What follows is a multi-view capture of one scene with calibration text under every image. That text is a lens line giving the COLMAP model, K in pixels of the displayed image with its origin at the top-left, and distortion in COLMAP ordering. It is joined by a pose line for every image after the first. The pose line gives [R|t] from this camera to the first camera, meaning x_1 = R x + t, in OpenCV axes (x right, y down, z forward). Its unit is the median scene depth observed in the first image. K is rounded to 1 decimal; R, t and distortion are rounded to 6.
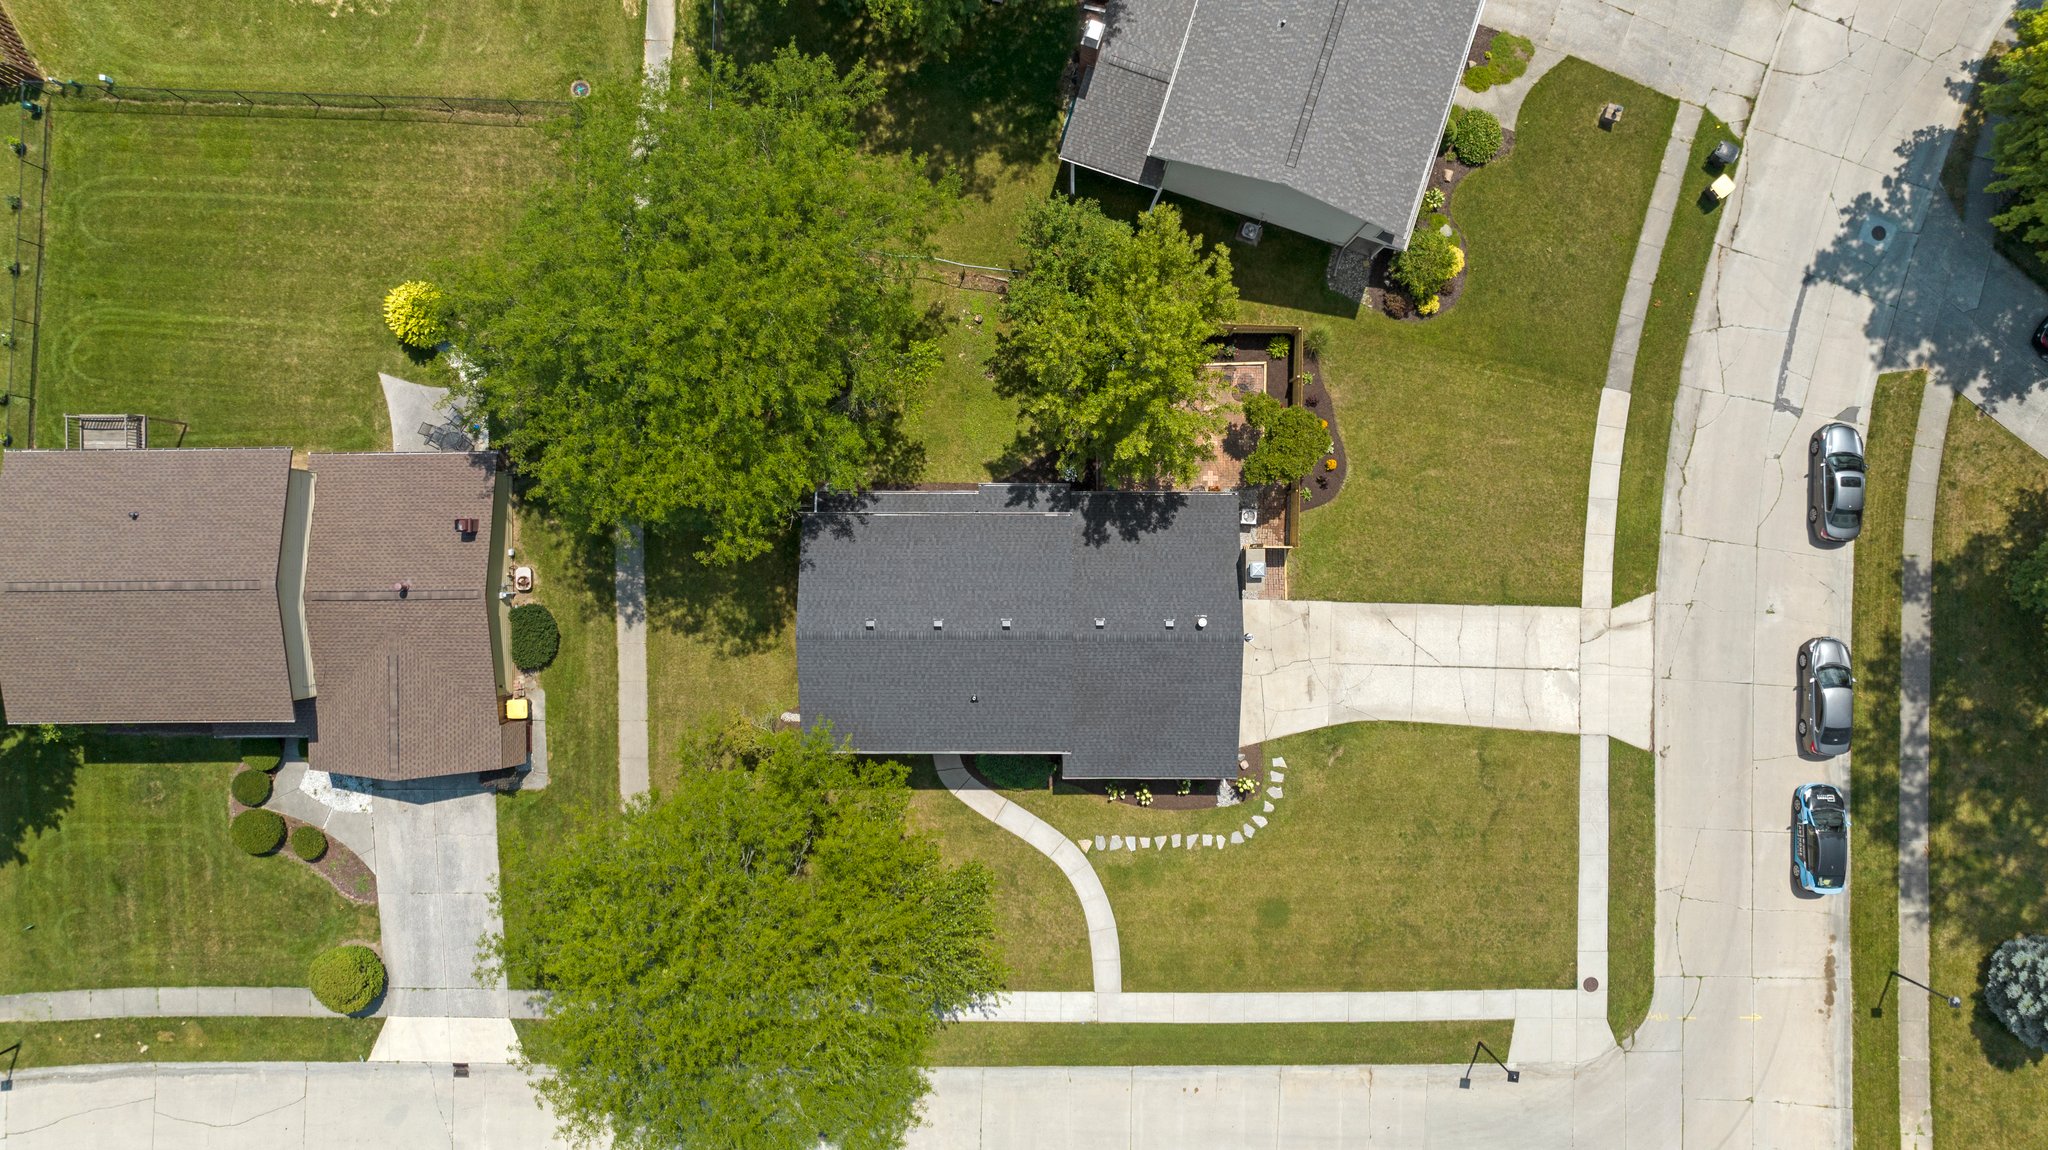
lens RADIAL K [[1449.7, 0, 1023.9], [0, 1449.7, 551.2], [0, 0, 1]] dist [-0.060847, 0.062798]
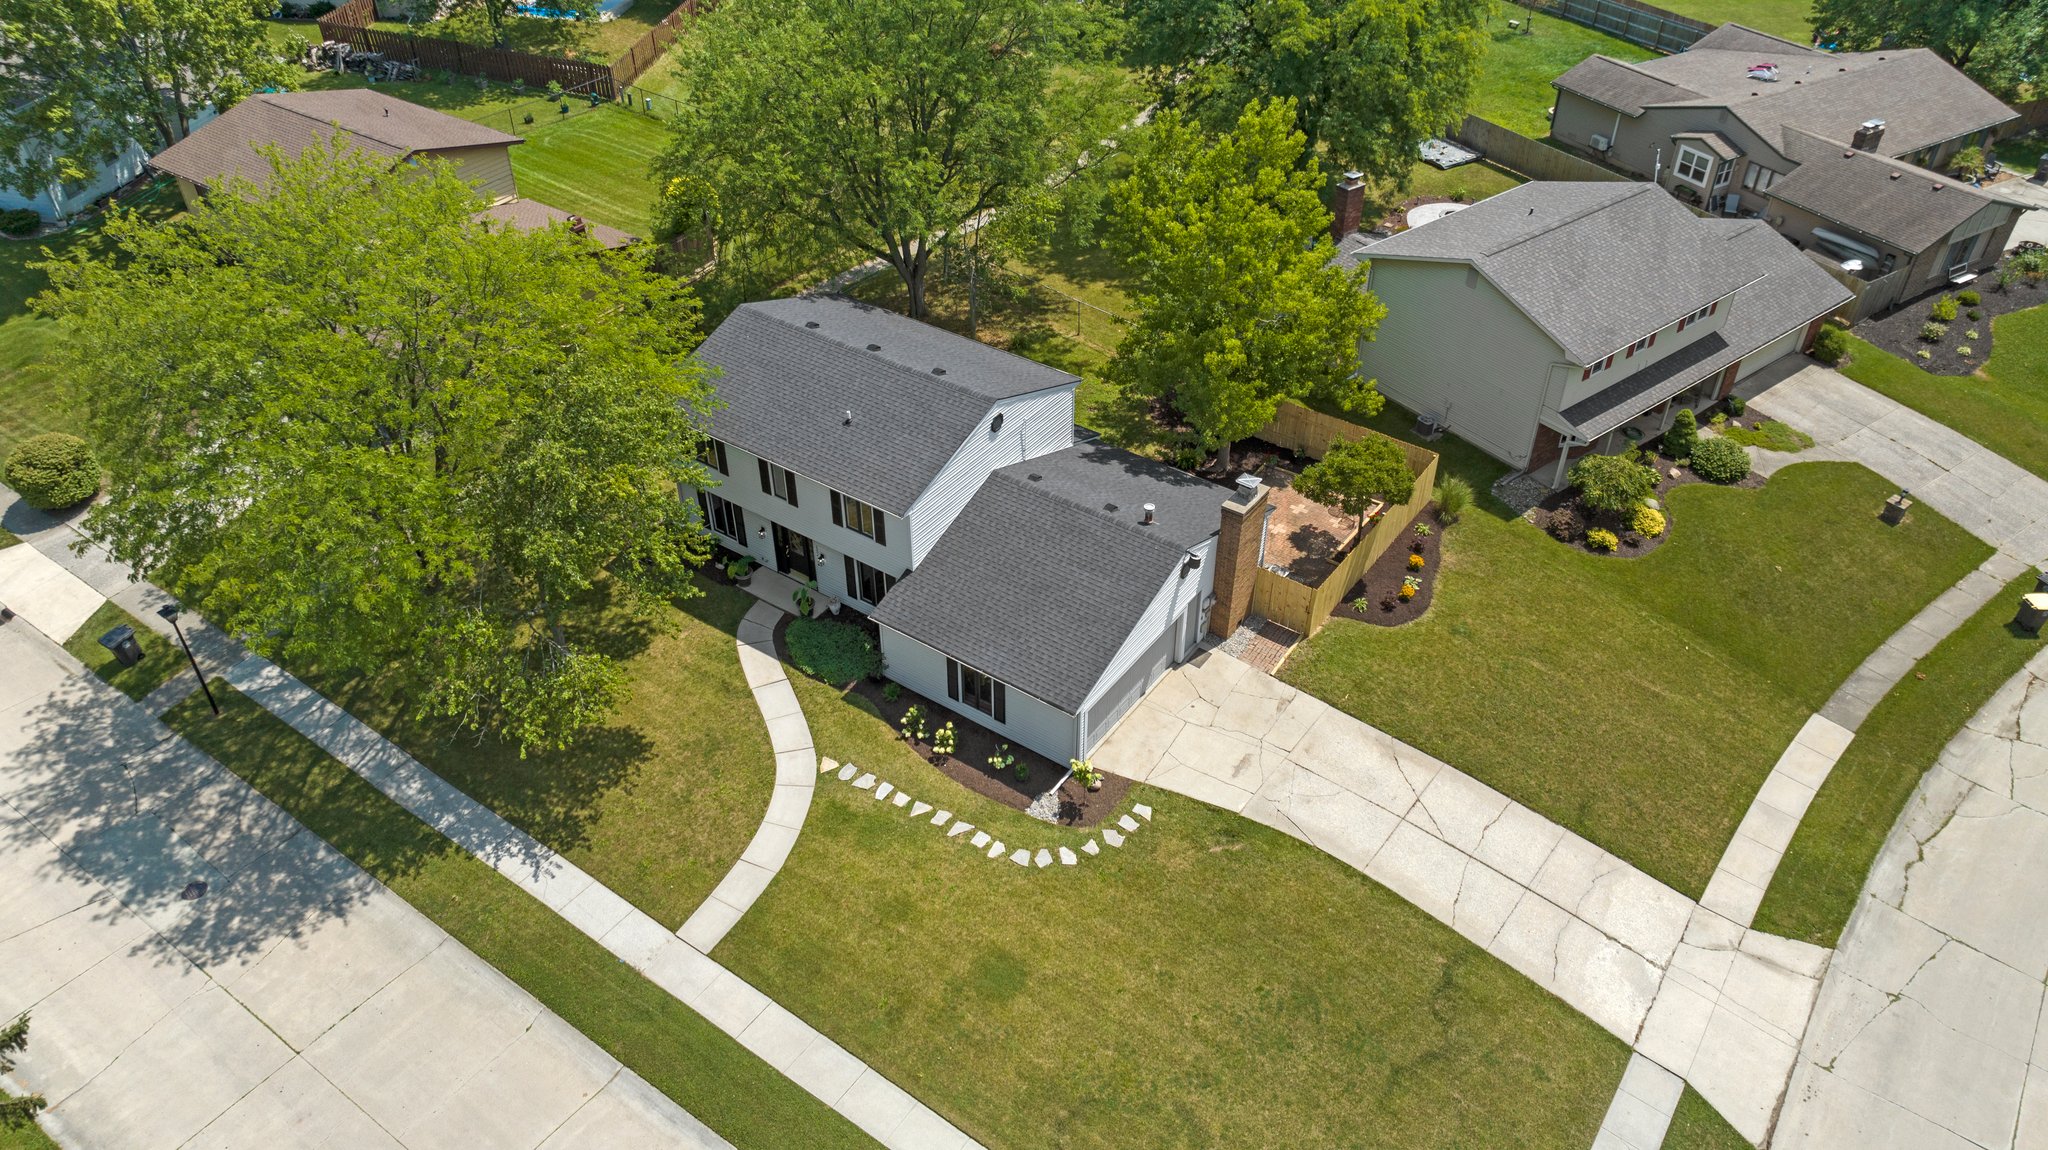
lens RADIAL K [[1449.7, 0, 1023.9], [0, 1449.7, 551.2], [0, 0, 1]] dist [-0.060847, 0.062798]
pose [[0.817711, 0.353687, -0.454153, 0.380616], [-0.575629, 0.502204, -0.645323, 0.527731], [-0.000165, 0.789111, 0.614250, 0.513619]]
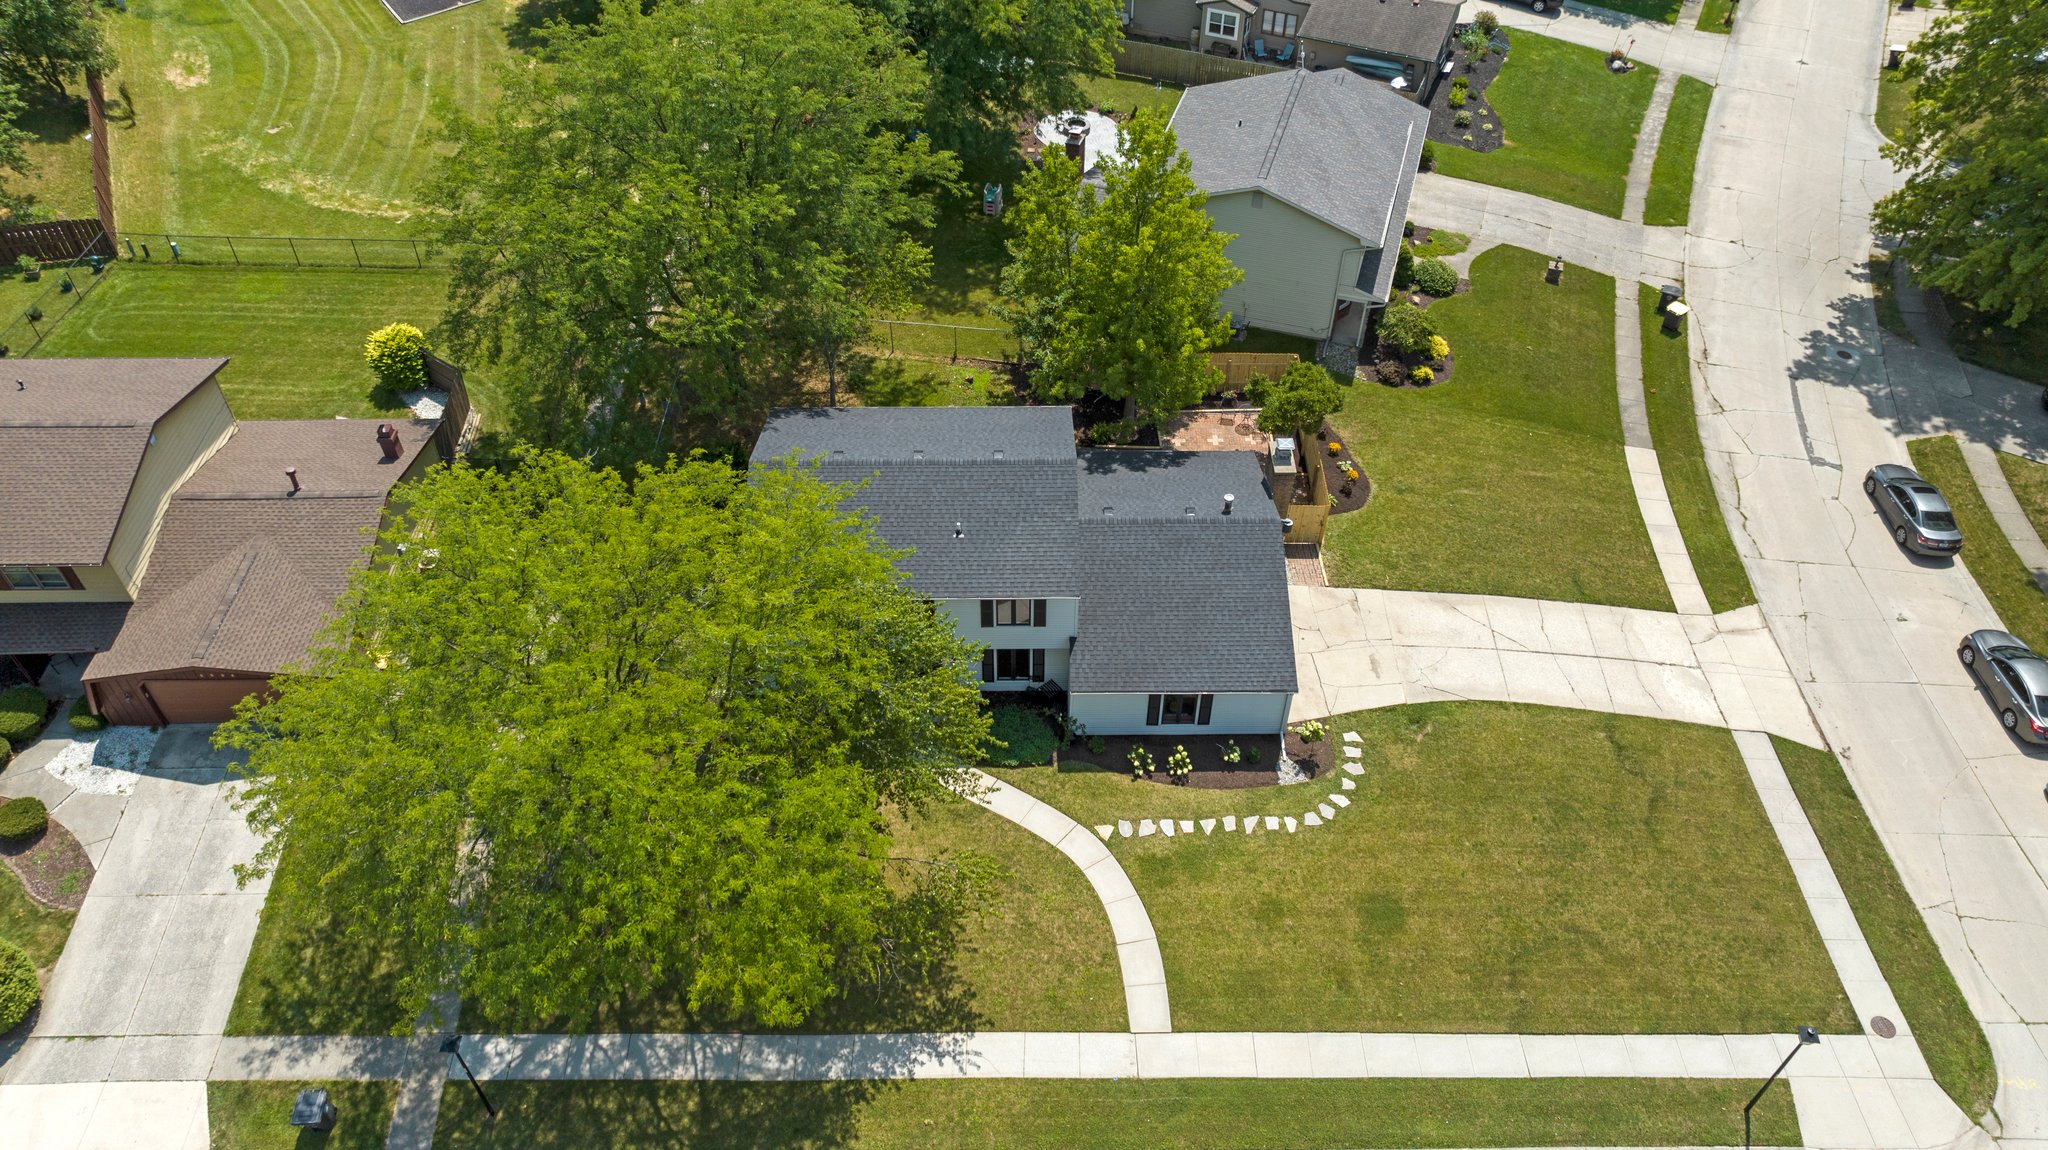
lens RADIAL K [[1449.7, 0, 1023.9], [0, 1449.7, 551.2], [0, 0, 1]] dist [-0.060847, 0.062798]
pose [[0.999889, 0.001187, 0.014821, -0.008870], [0.009758, 0.699730, -0.714341, 0.618676], [-0.011218, 0.714406, 0.699641, 0.393039]]
